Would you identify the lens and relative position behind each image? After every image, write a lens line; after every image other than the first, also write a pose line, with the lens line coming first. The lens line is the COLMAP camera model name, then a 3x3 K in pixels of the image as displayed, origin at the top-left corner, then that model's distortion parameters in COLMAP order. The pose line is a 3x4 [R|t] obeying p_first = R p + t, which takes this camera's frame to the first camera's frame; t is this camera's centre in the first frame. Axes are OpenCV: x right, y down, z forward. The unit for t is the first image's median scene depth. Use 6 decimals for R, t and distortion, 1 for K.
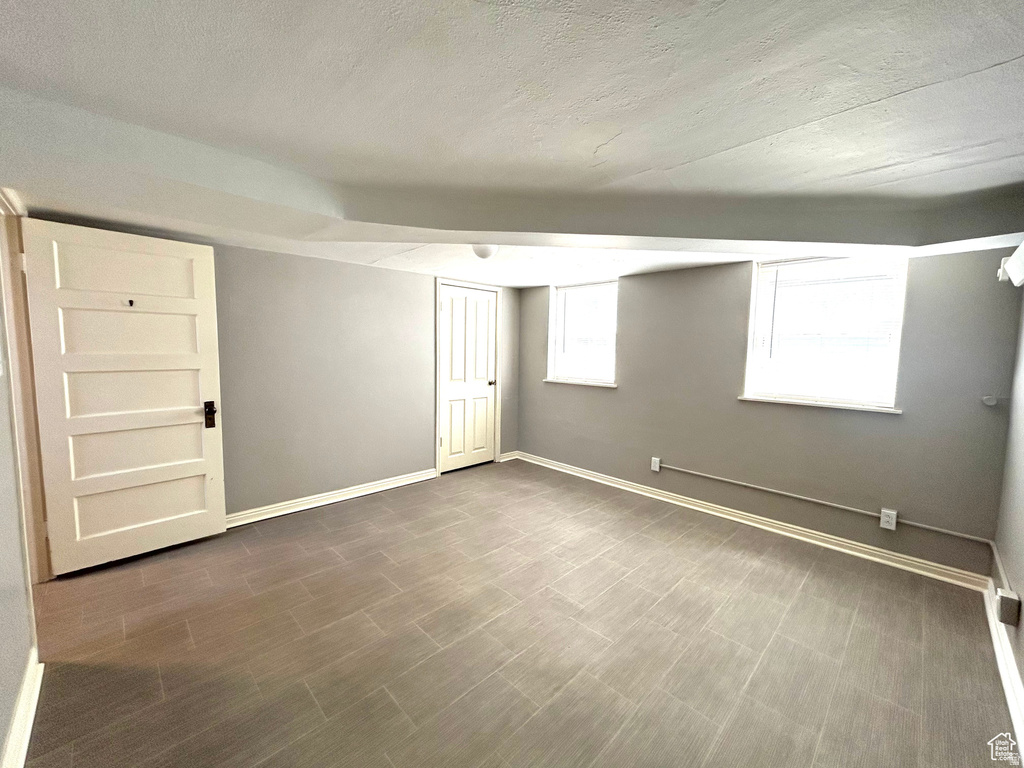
lens RADIAL K [[414.6, 0, 510.0], [0, 414.6, 381.2], [0, 0, 1]] dist [0.011181, 0.000520]
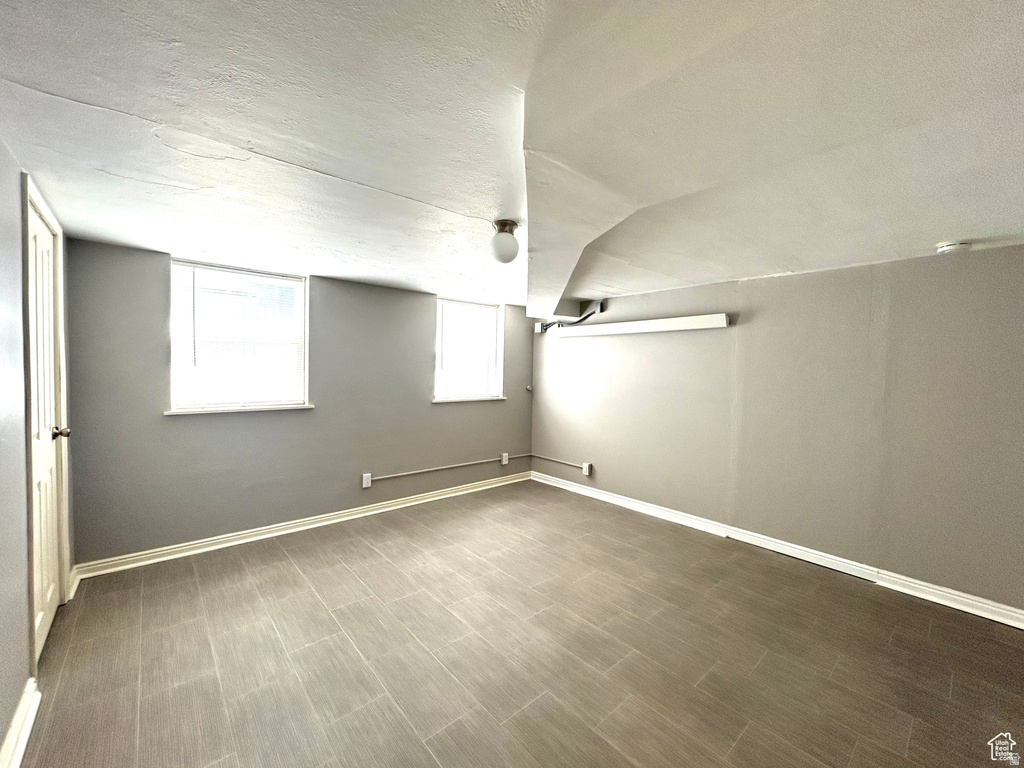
lens RADIAL K [[414.6, 0, 509.3], [0, 414.6, 385.8], [0, 0, 1]] dist [0.011181, 0.000520]
pose [[0.062059, -0.061481, 0.996177, -0.679150], [0.060130, 0.996518, 0.057756, -0.066542], [-0.996260, 0.056316, 0.065540, 0.682077]]
